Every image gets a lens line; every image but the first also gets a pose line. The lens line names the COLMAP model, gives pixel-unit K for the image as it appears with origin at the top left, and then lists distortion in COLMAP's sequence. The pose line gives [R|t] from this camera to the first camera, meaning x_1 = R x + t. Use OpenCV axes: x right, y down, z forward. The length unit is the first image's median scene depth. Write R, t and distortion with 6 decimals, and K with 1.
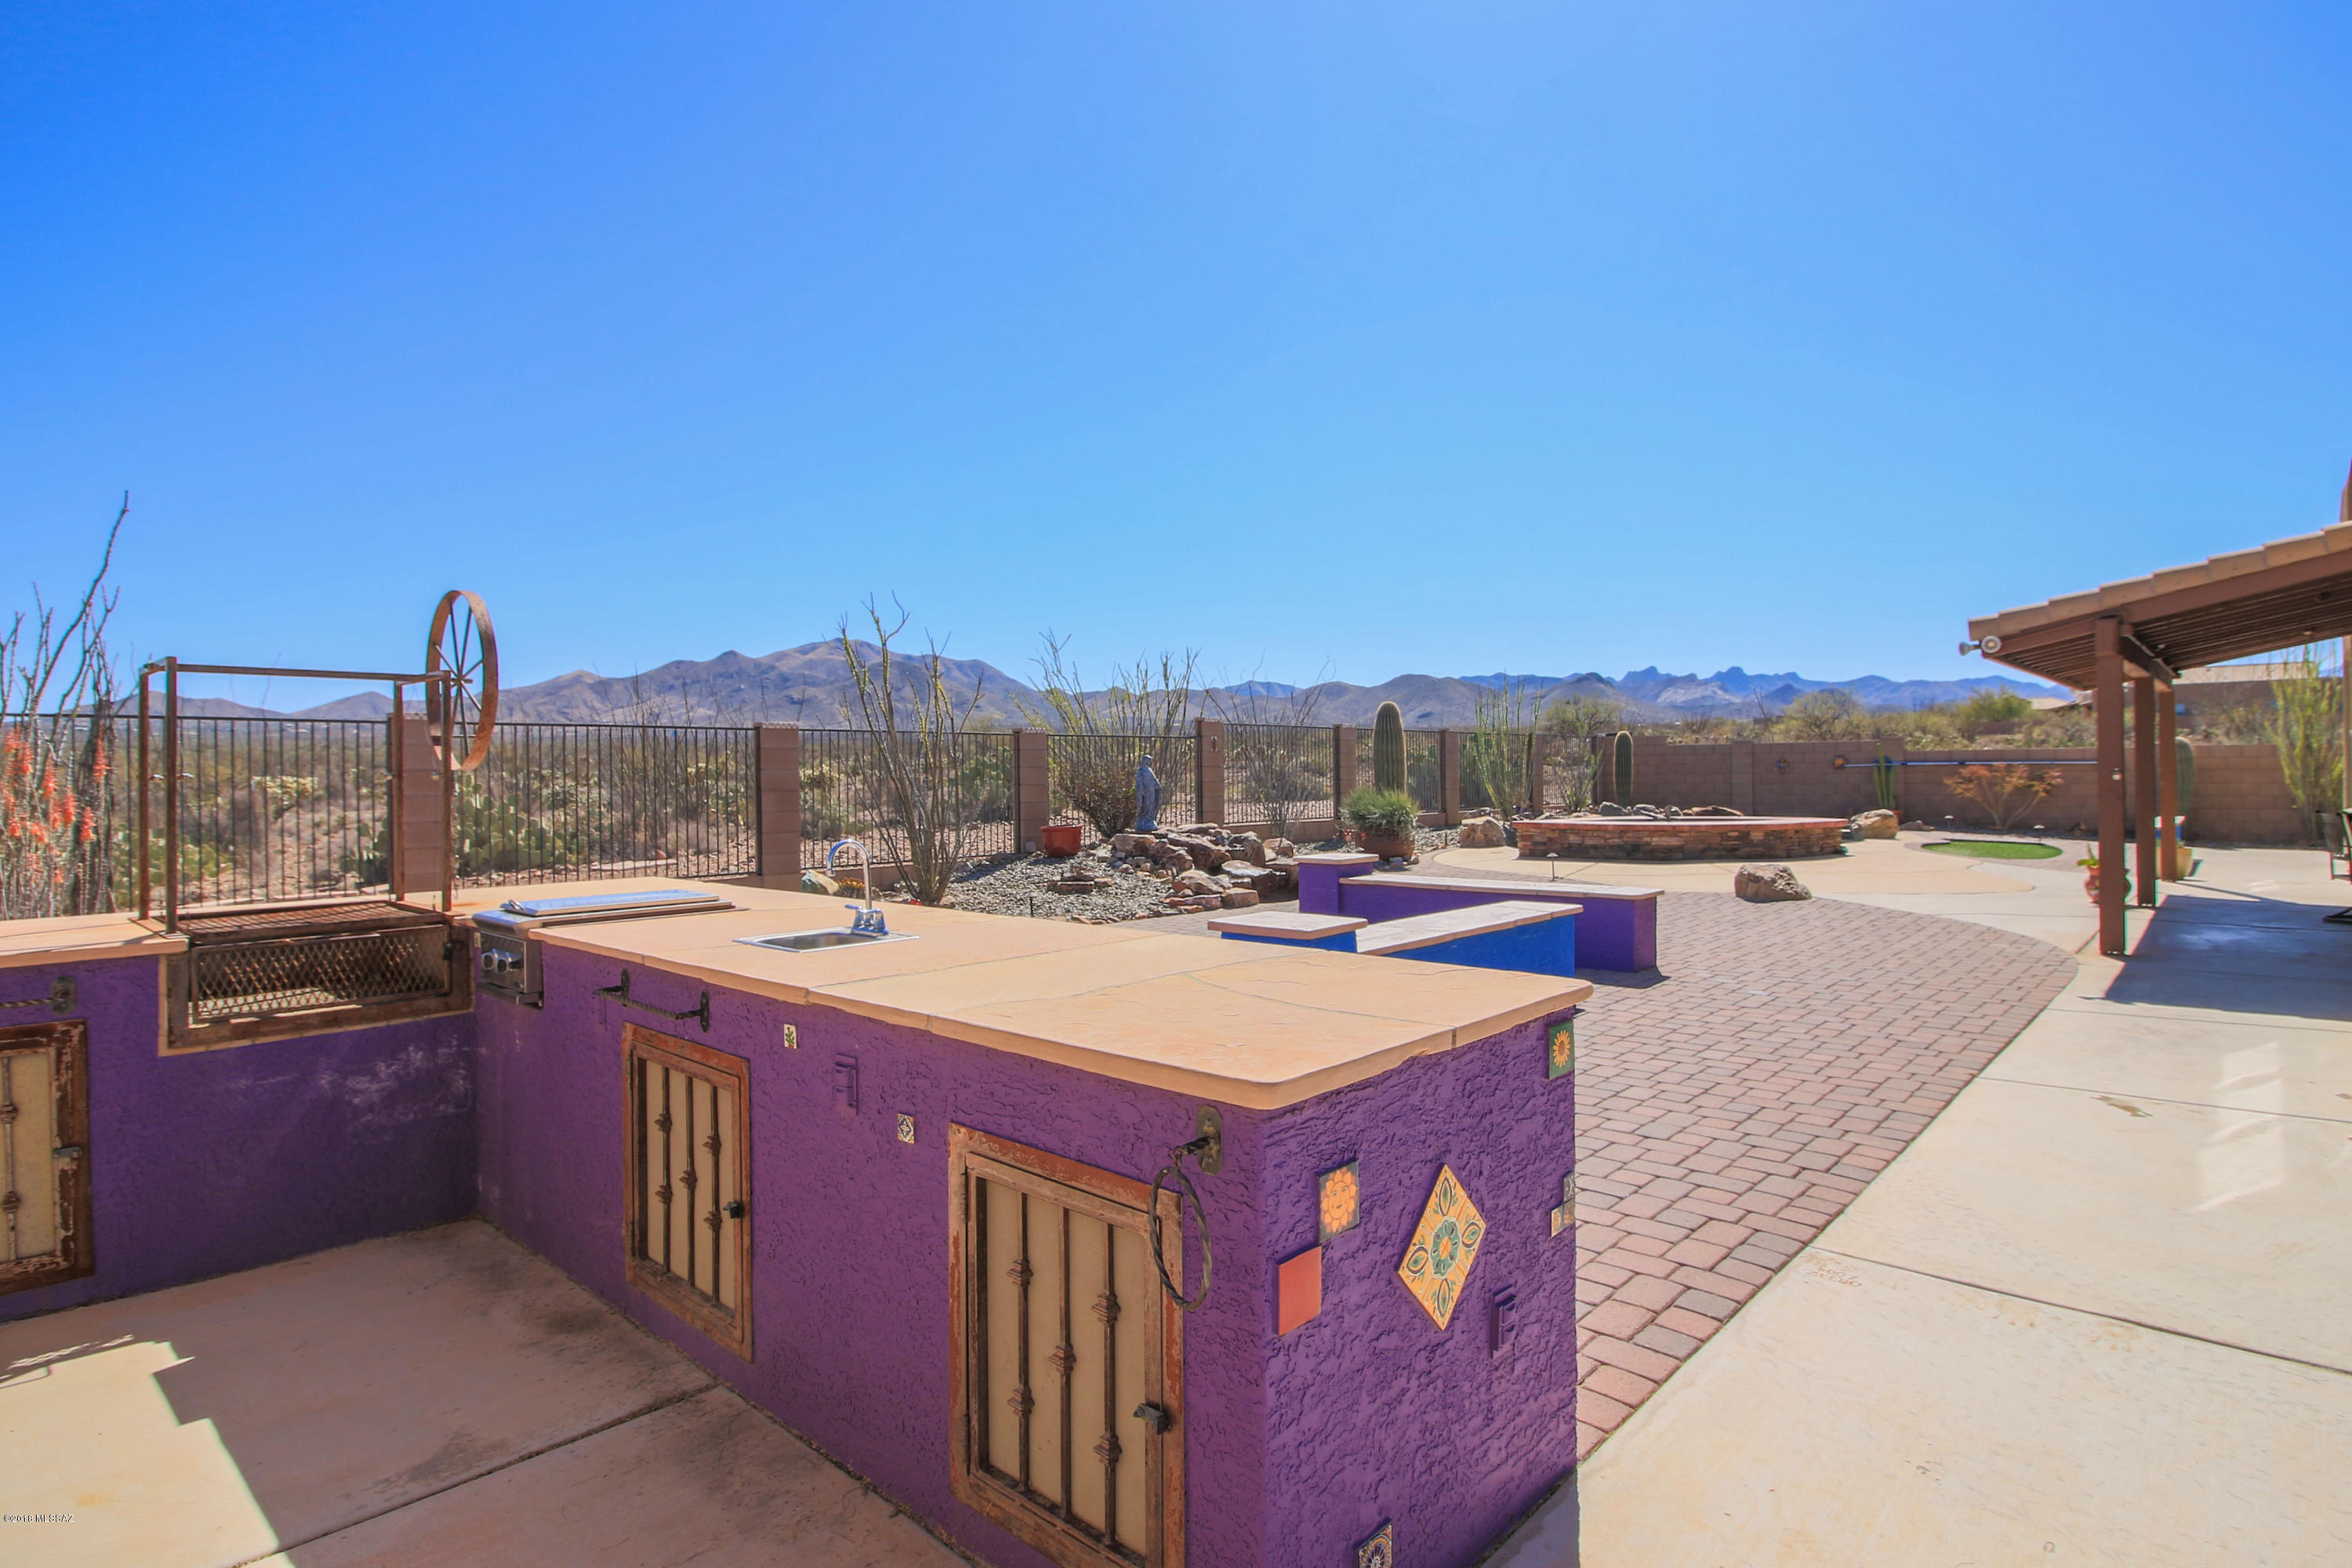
lens RADIAL K [[1198.8, 0, 1180.2], [0, 1198.8, 777.1], [0, 0, 1]] dist [-0.001777, -0.009613]
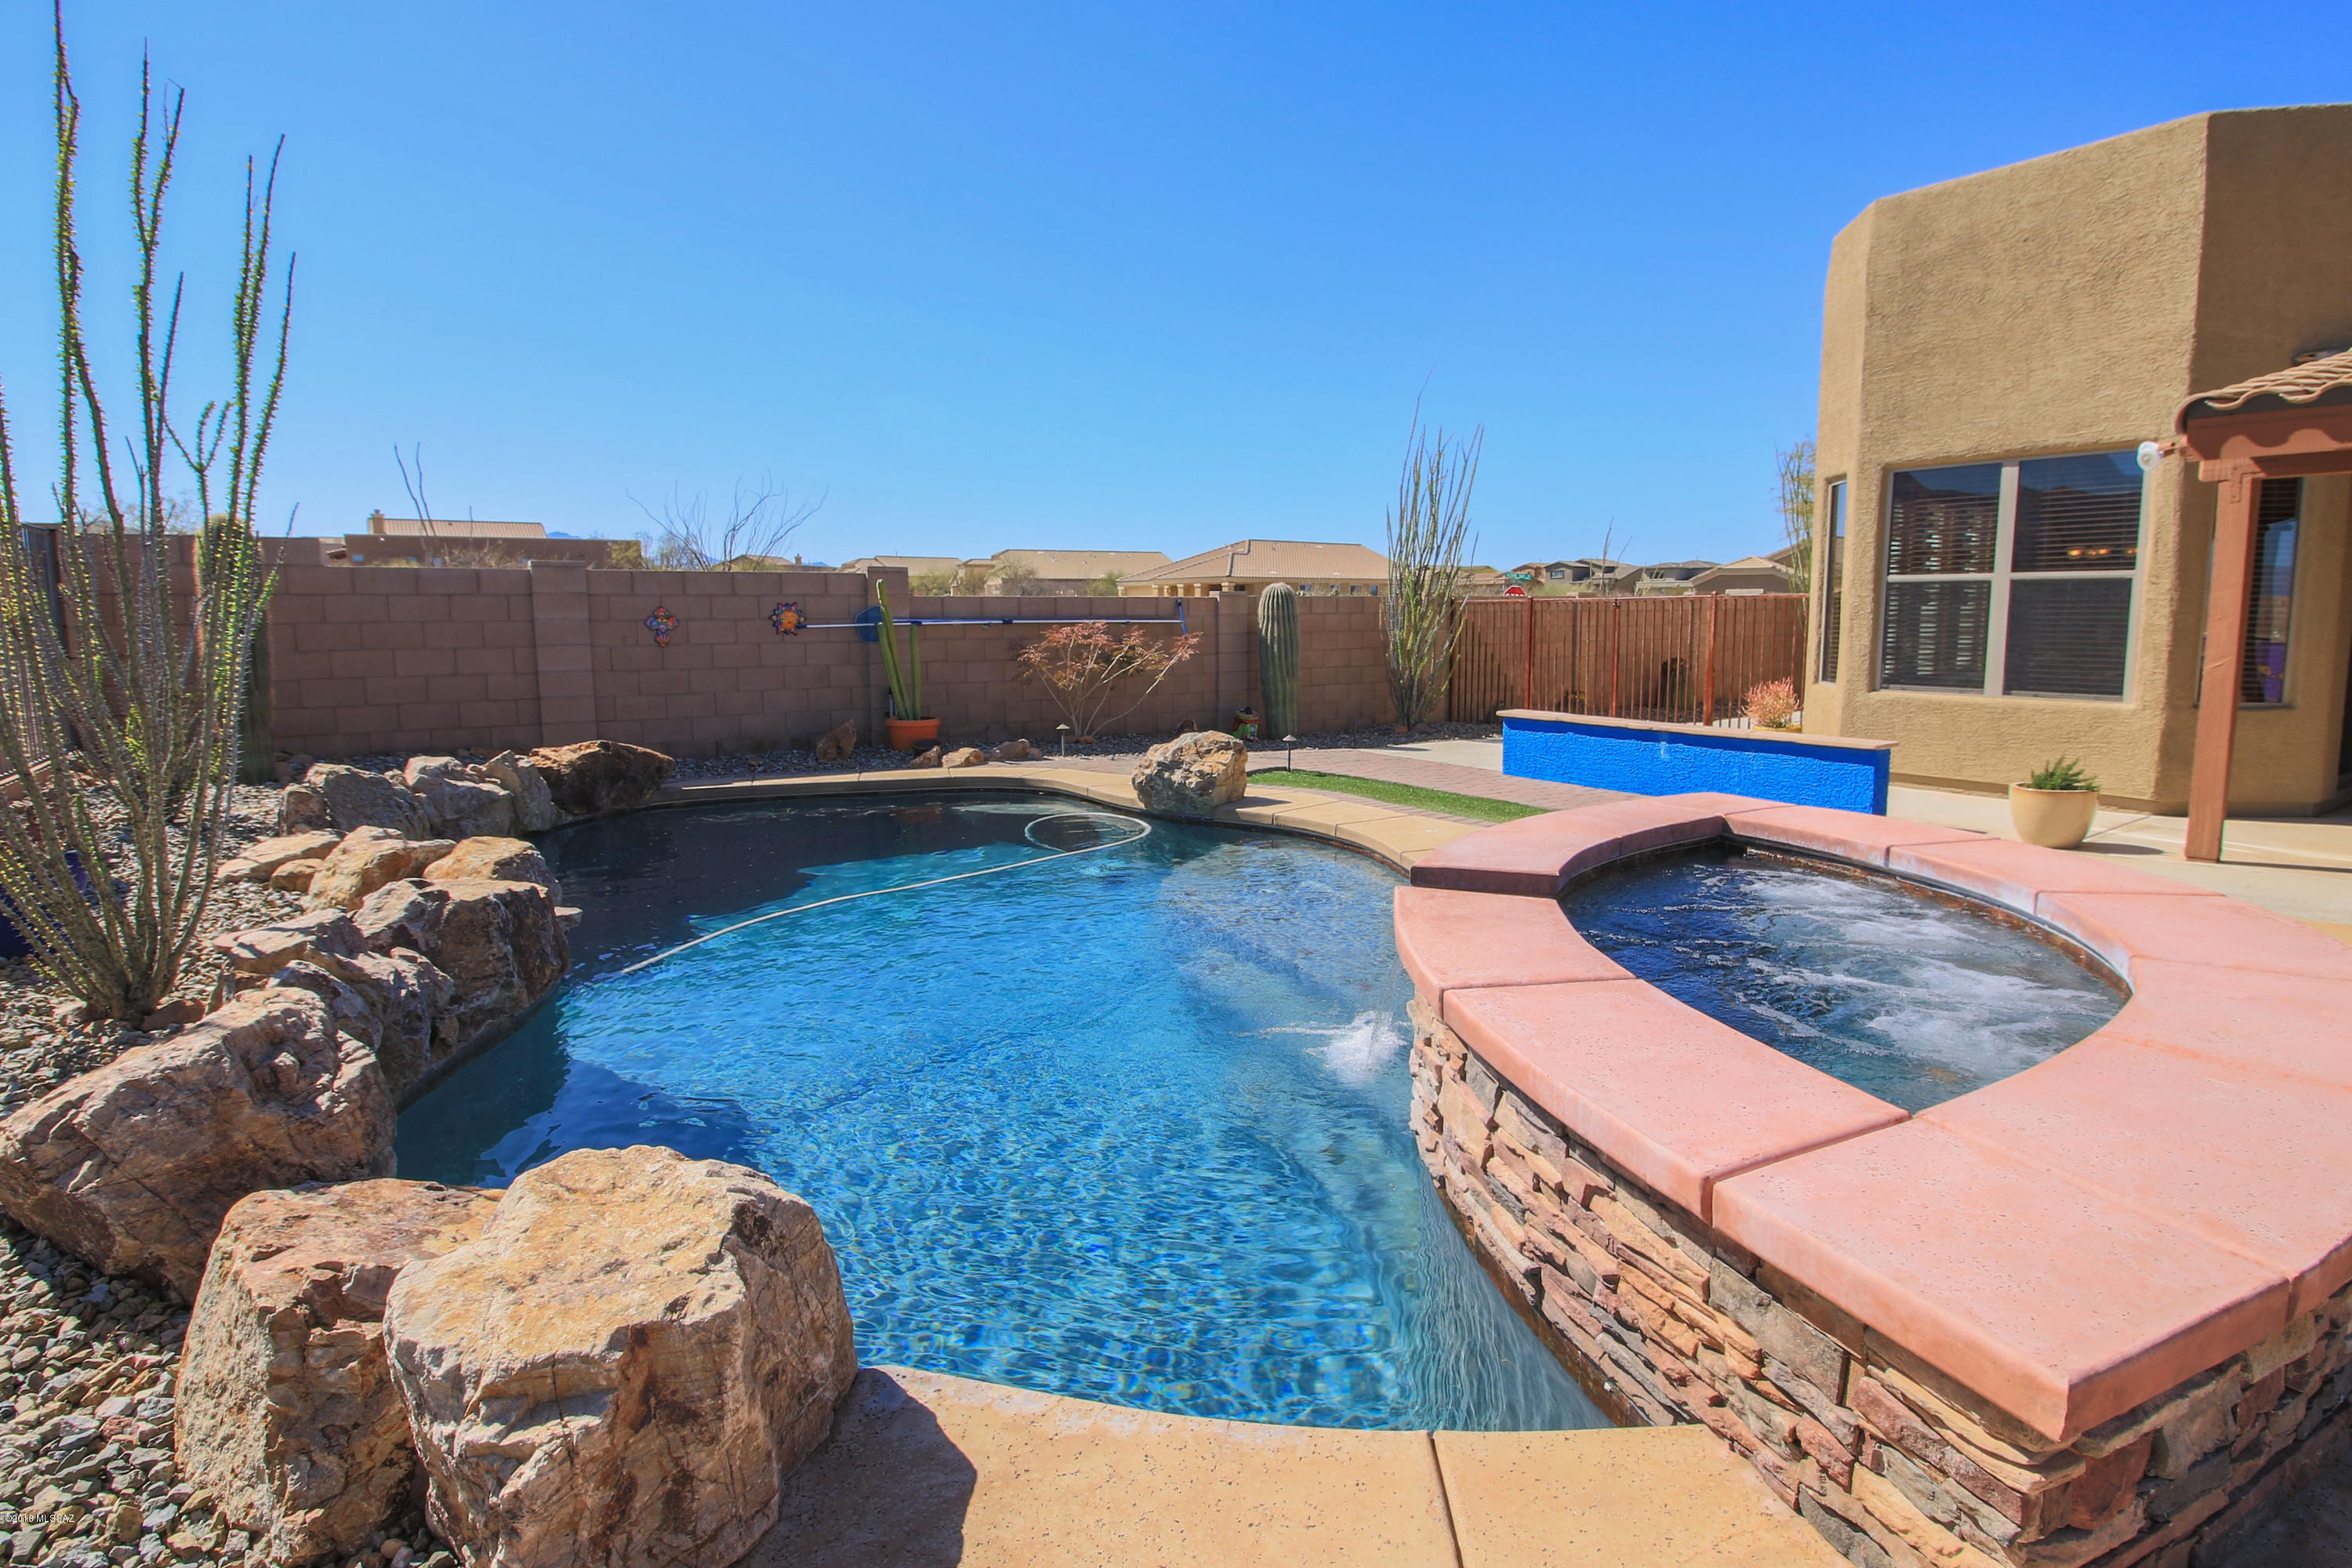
lens RADIAL K [[1198.8, 0, 1181.6], [0, 1198.8, 786.2], [0, 0, 1]] dist [-0.001777, -0.009613]
pose [[0.247209, -0.133430, 0.959731, 0.229847], [0.007296, 0.990702, 0.135856, -0.016906], [-0.968935, -0.026583, 0.245884, 1.239896]]
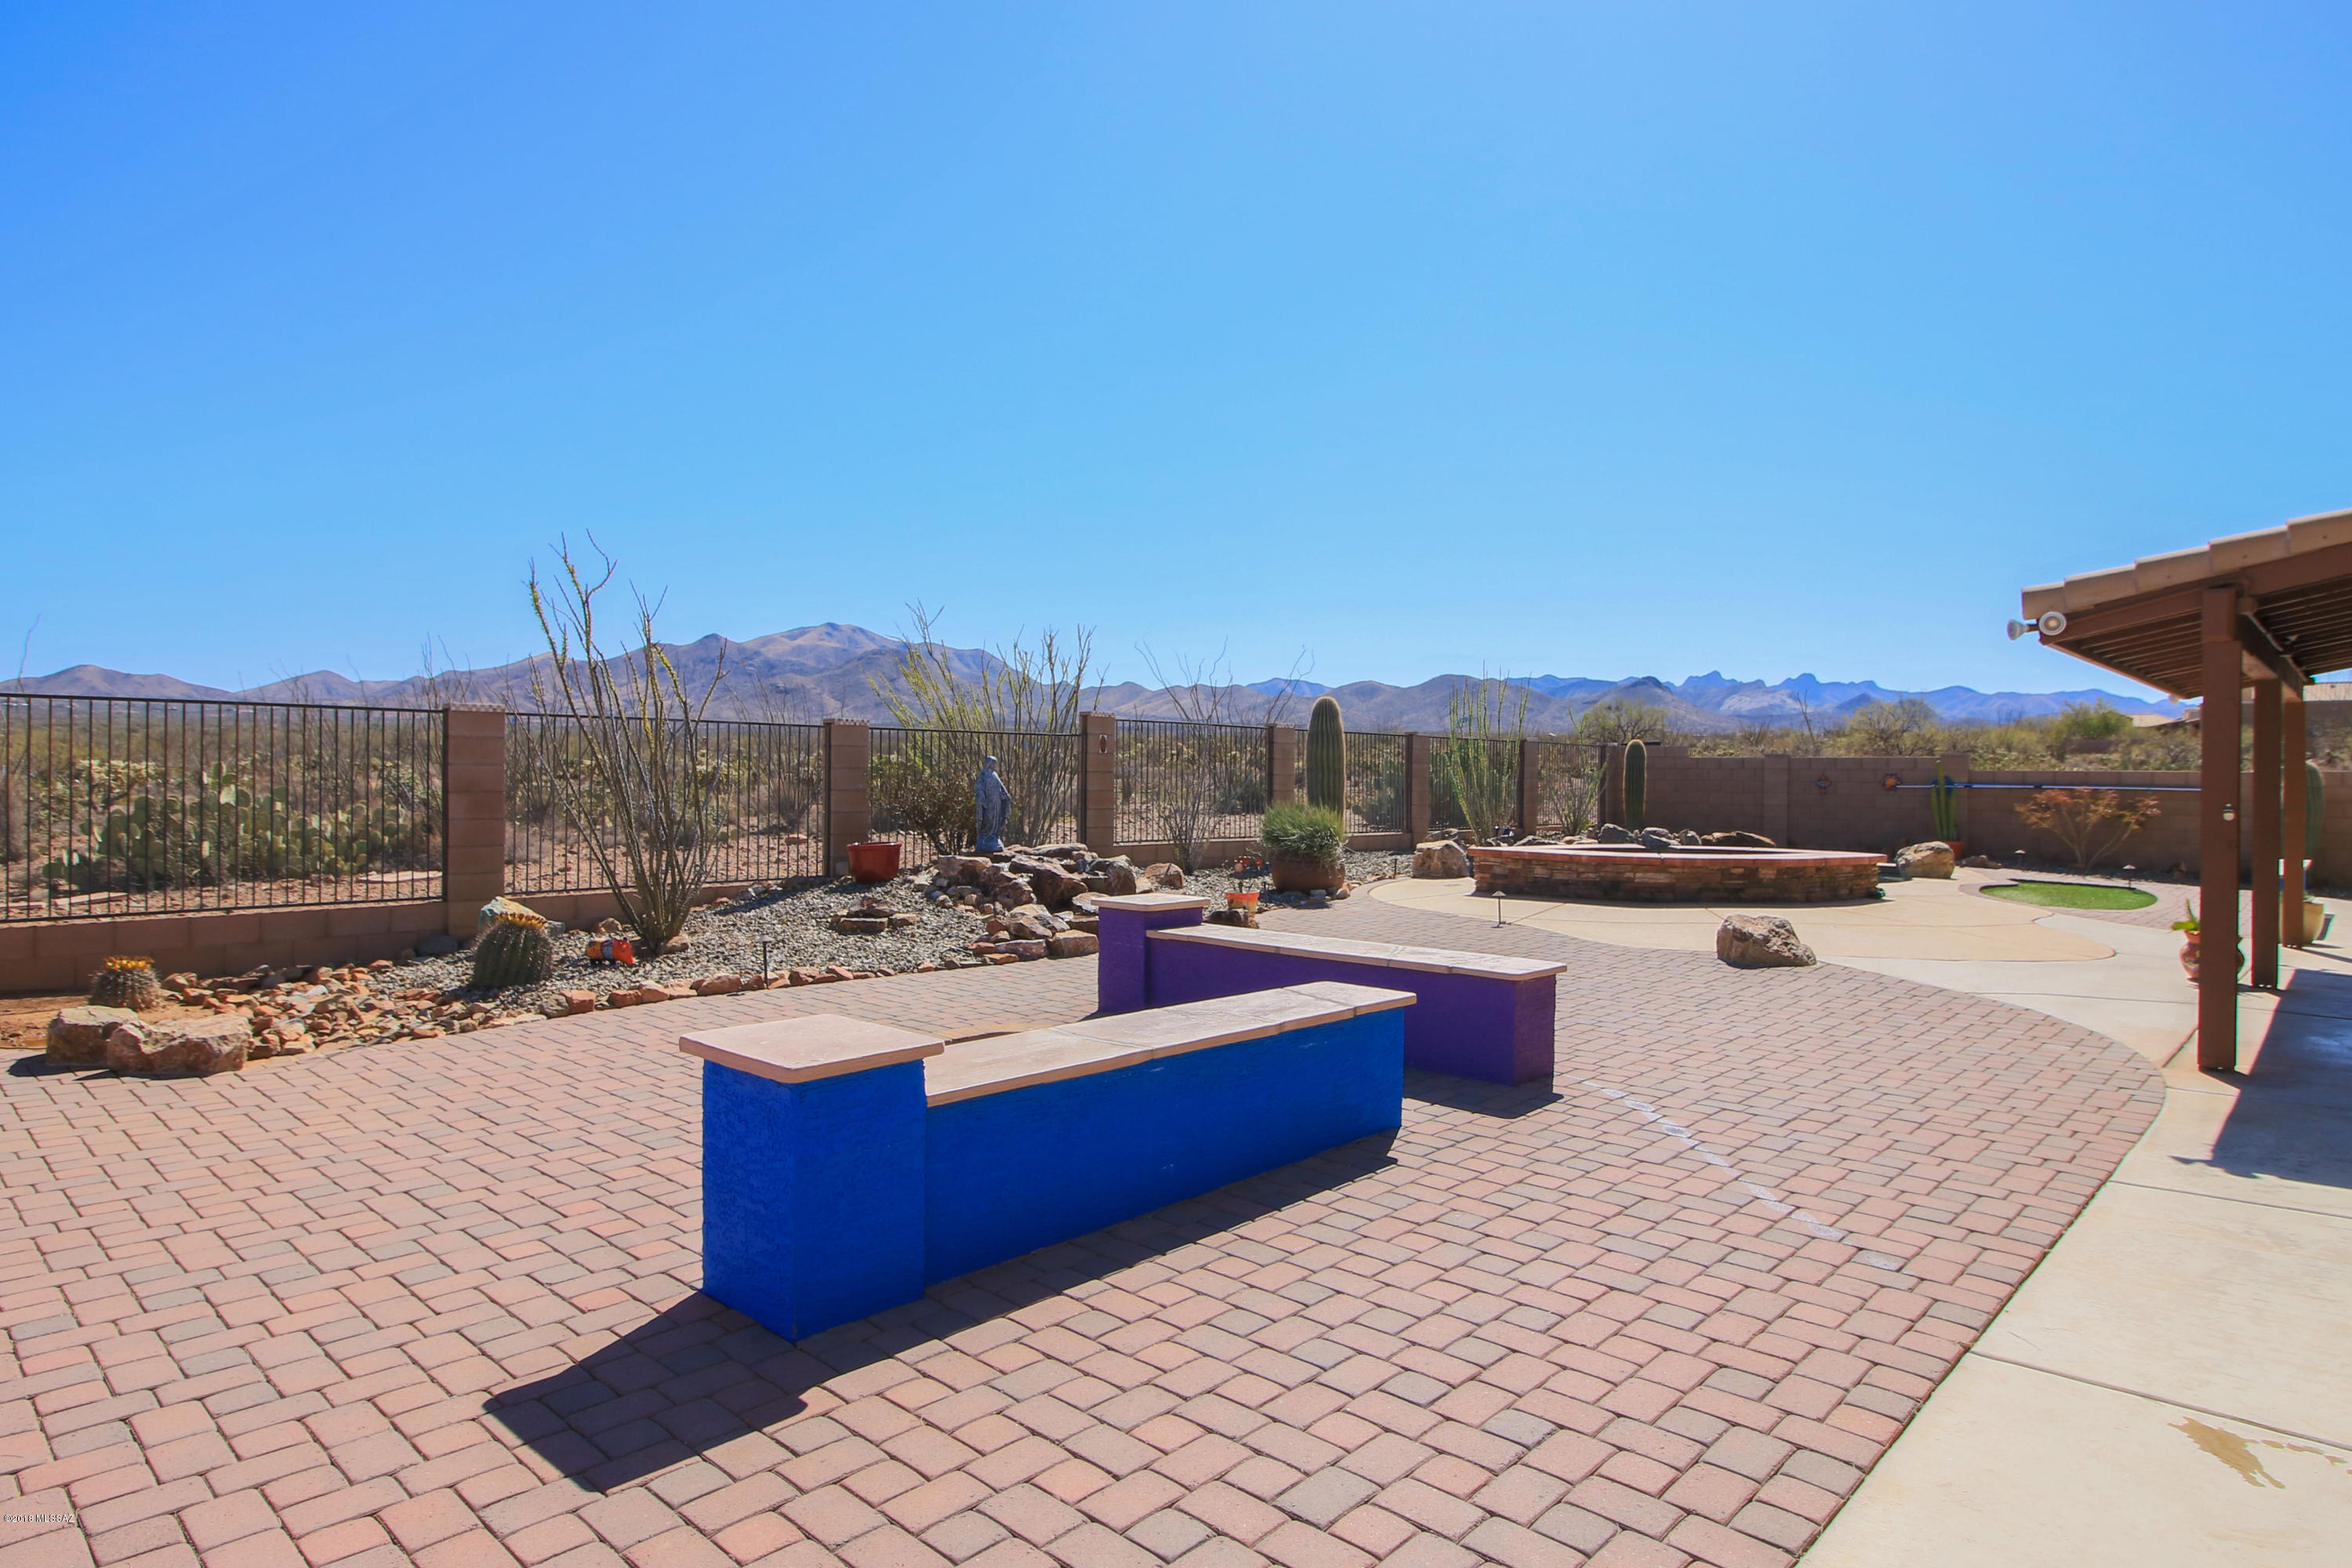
lens RADIAL K [[1305.5, 0, 1181.0], [0, 1305.5, 781.4], [0, 0, 1]] dist [-0.003615, -0.001924]
pose [[0.999712, 0.021120, -0.011411, 0.107872], [-0.021117, 0.999777, 0.000326, -0.004613], [0.011416, -0.000085, 0.999935, 0.138600]]
